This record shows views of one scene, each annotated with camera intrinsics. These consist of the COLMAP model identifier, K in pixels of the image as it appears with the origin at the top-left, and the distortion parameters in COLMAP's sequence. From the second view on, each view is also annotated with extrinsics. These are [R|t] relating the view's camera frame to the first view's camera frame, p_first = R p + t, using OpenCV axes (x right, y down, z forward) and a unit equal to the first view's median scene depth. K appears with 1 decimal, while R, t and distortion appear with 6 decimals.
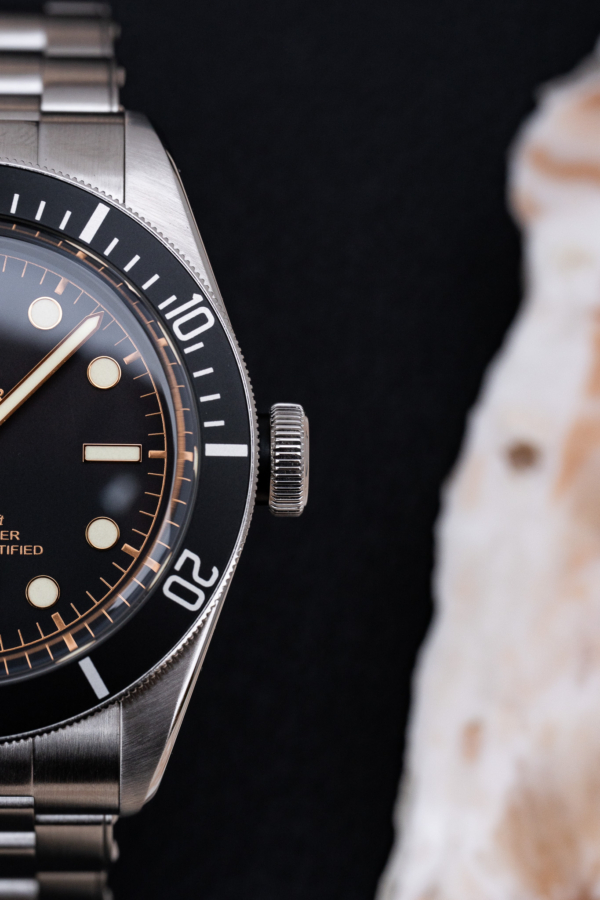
lens RADIAL K [[5212.4, 0, 300.0], [0, 5212.4, 450.0], [0, 0, 1]] dist [0.720765, -0.166005]
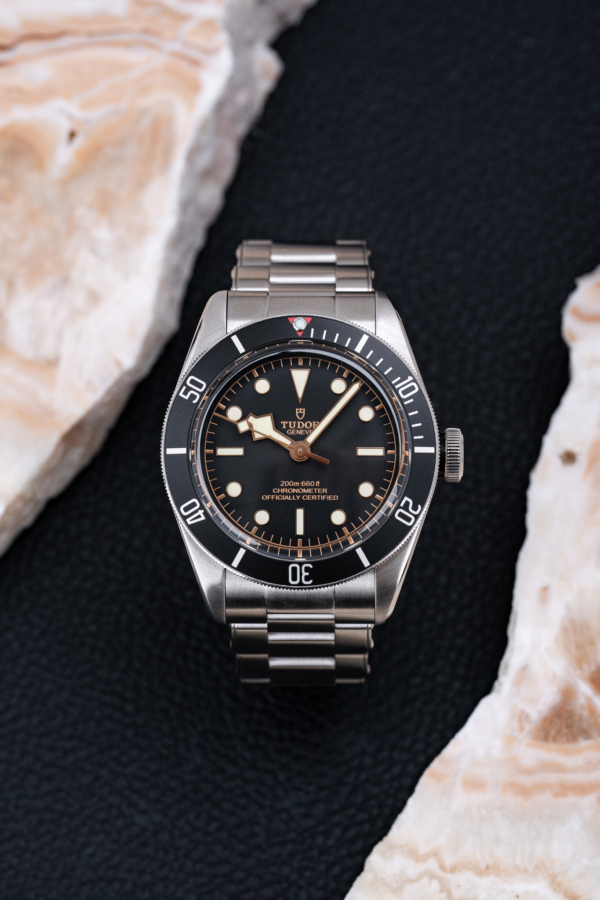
lens RADIAL K [[3570.0, 0, 300.0], [0, 3570.0, 450.0], [0, 0, 1]] dist [0.143385, 4.294613]
pose [[0.998943, -0.006232, -0.045552, 0.001457], [0.005273, 0.999762, -0.021154, 0.030352], [0.045673, 0.020892, 0.998738, -0.448227]]
